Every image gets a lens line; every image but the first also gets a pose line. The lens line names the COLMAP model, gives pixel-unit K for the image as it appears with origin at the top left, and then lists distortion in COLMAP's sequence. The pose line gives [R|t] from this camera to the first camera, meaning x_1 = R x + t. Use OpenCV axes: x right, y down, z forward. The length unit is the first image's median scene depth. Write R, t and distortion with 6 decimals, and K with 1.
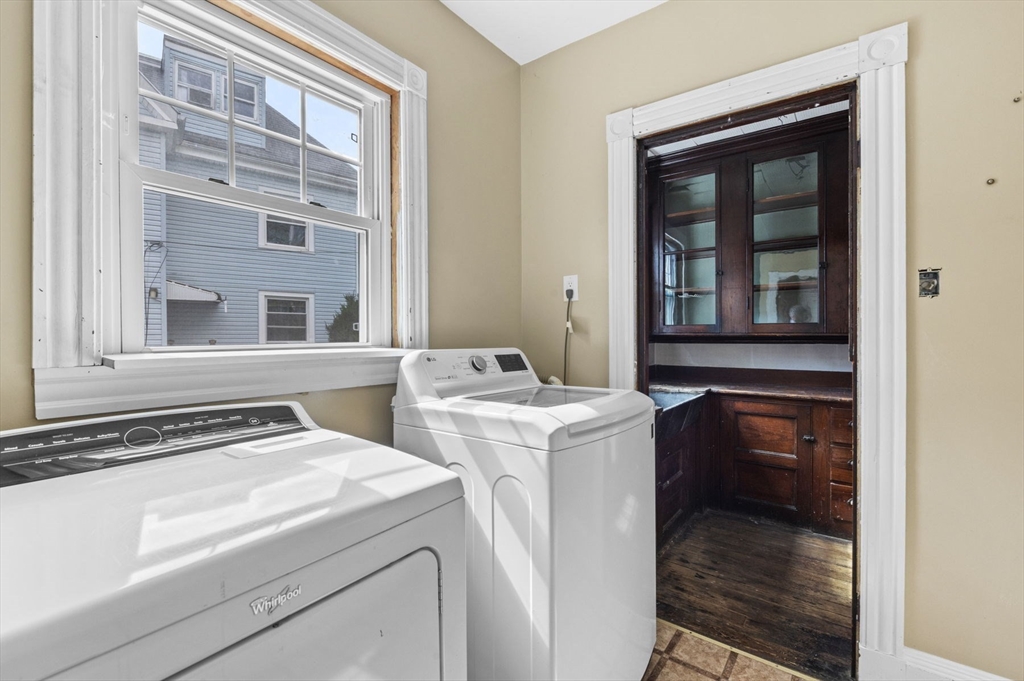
lens RADIAL K [[441.3, 0, 513.2], [0, 441.3, 342.3], [0, 0, 1]] dist [-0.009509, -0.002923]
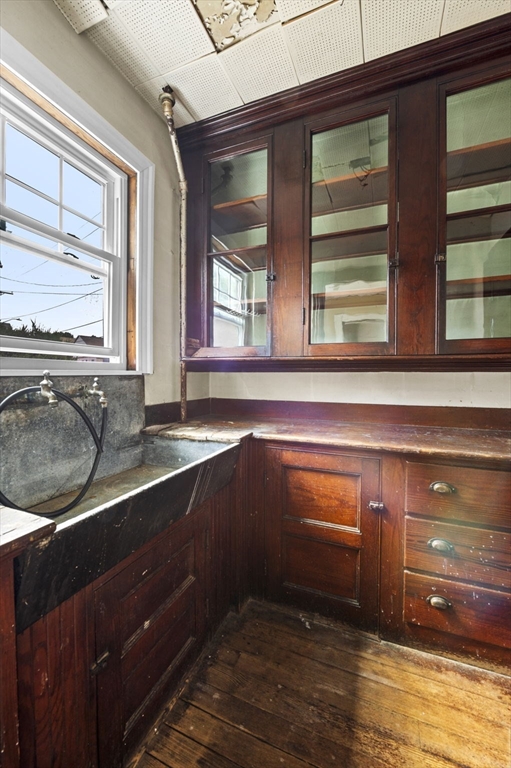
lens RADIAL K [[316.9, 0, 251.5], [0, 316.9, 383.8], [0, 0, 1]] dist [-0.008354, -0.000922]
pose [[0.967087, -0.000474, 0.254444, 0.501105], [-0.004221, 0.999831, 0.017902, 0.027255], [-0.254410, -0.018387, 0.966922, 0.803895]]
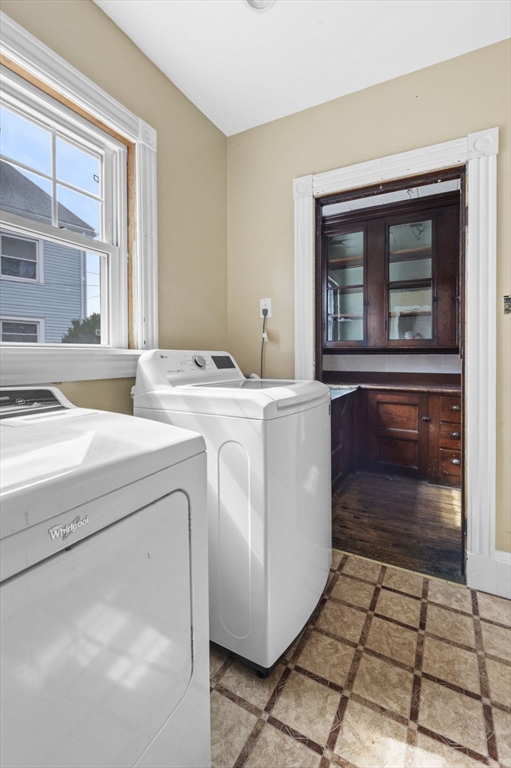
lens RADIAL K [[334.1, 0, 257.8], [0, 334.1, 363.6], [0, 0, 1]] dist [-0.009099, 0.000568]
pose [[0.988576, -0.001232, 0.150716, -0.050234], [-0.000289, 0.999949, 0.010067, 0.038967], [-0.150721, -0.009996, 0.988526, 0.006621]]
